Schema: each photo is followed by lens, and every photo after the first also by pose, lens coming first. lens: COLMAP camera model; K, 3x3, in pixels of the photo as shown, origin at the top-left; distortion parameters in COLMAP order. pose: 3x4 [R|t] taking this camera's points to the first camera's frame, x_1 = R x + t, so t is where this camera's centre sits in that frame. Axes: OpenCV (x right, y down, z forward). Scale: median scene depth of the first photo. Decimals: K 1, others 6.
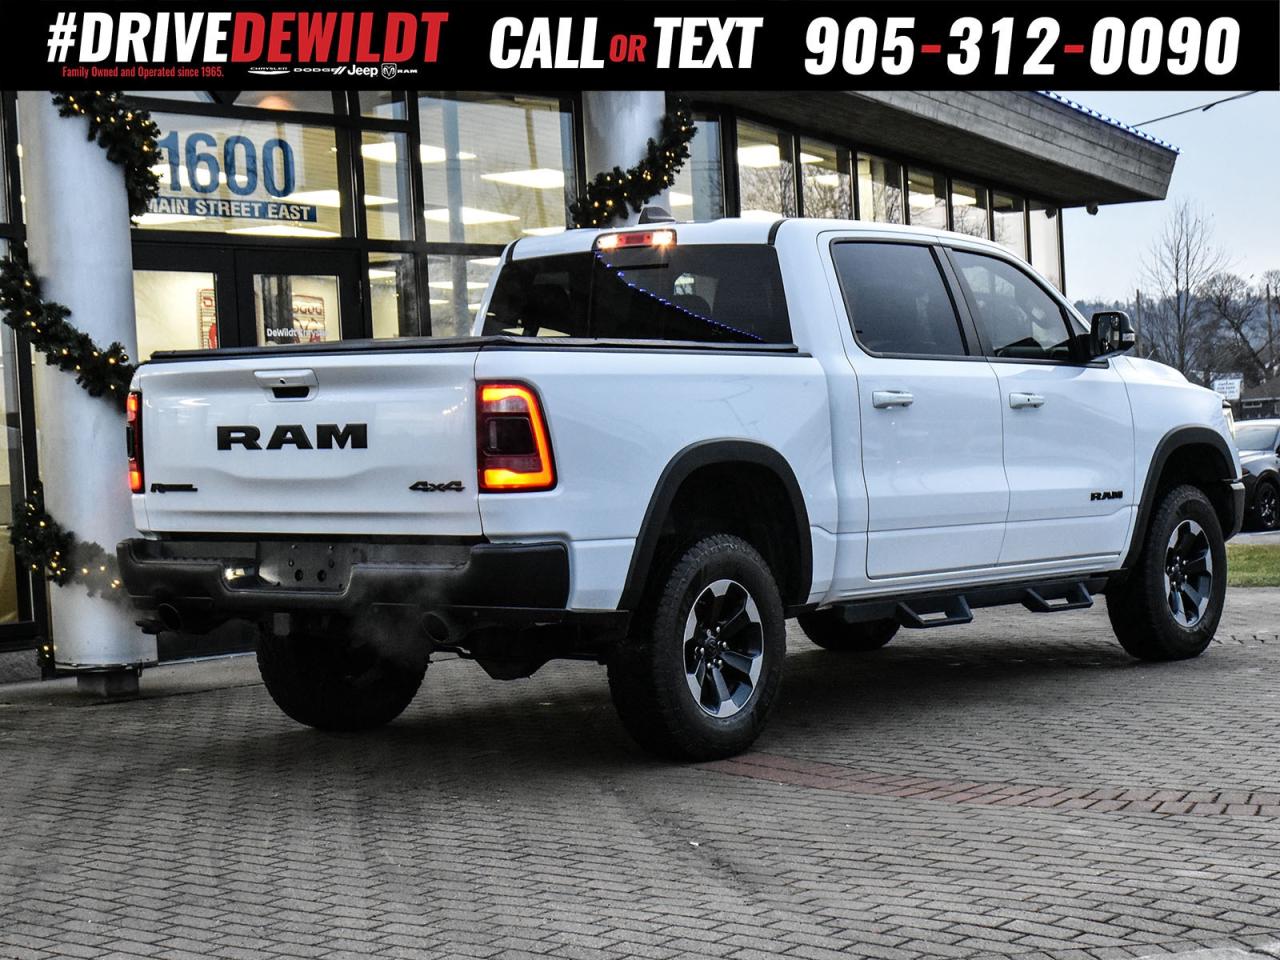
lens RADIAL K [[2833.2, 0, 640.0], [0, 2833.2, 480.0], [0, 0, 1]] dist [0.027924, -0.258508]
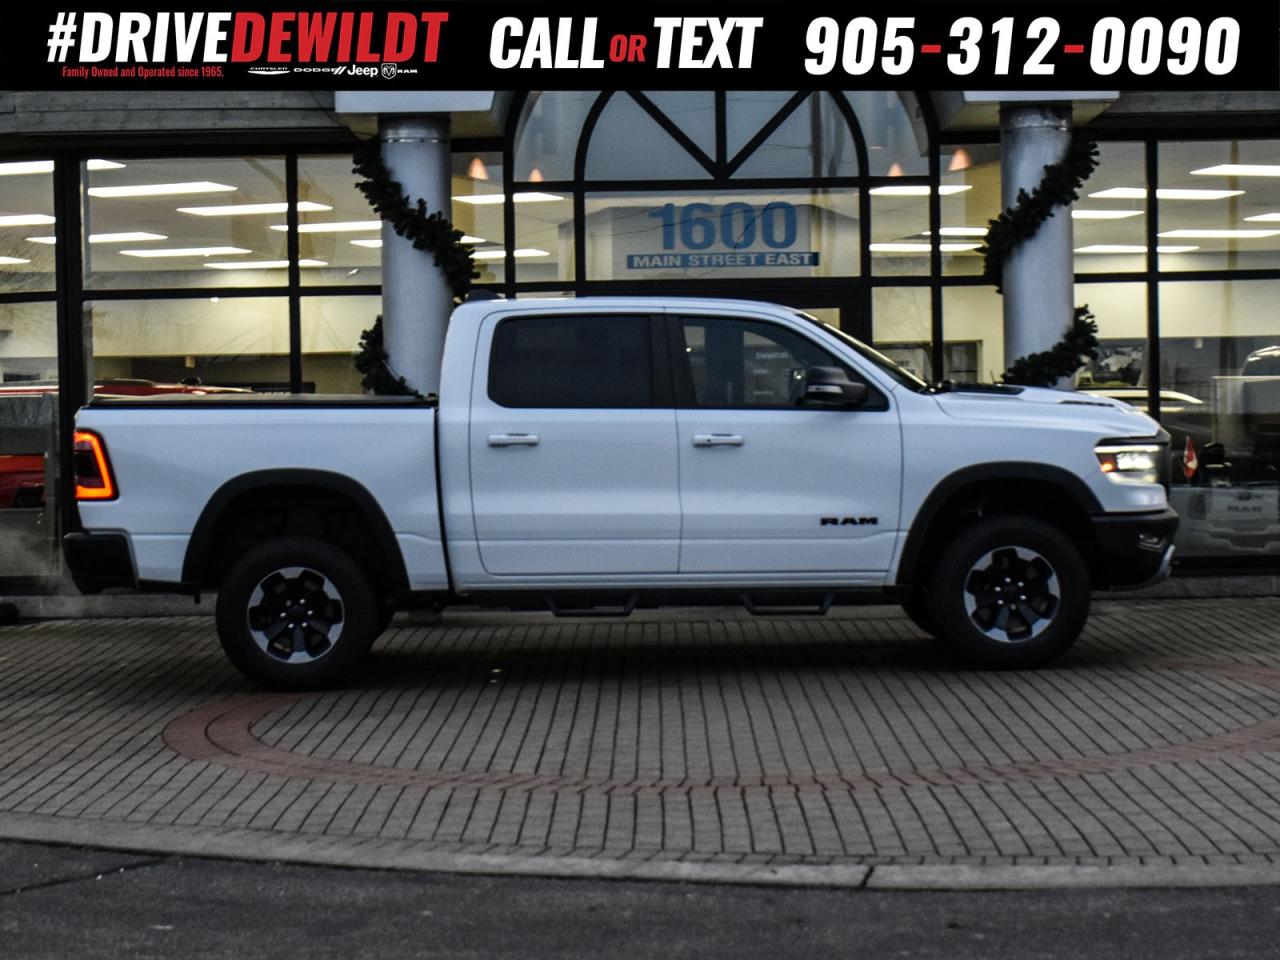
lens RADIAL K [[2833.2, 0, 640.0], [0, 2833.2, 480.0], [0, 0, 1]] dist [0.027924, -0.258508]
pose [[0.625655, 0.043583, -0.778881, 1.296655], [-0.019719, 0.999003, 0.040061, -0.072049], [0.779850, -0.009706, 0.625891, 0.252107]]
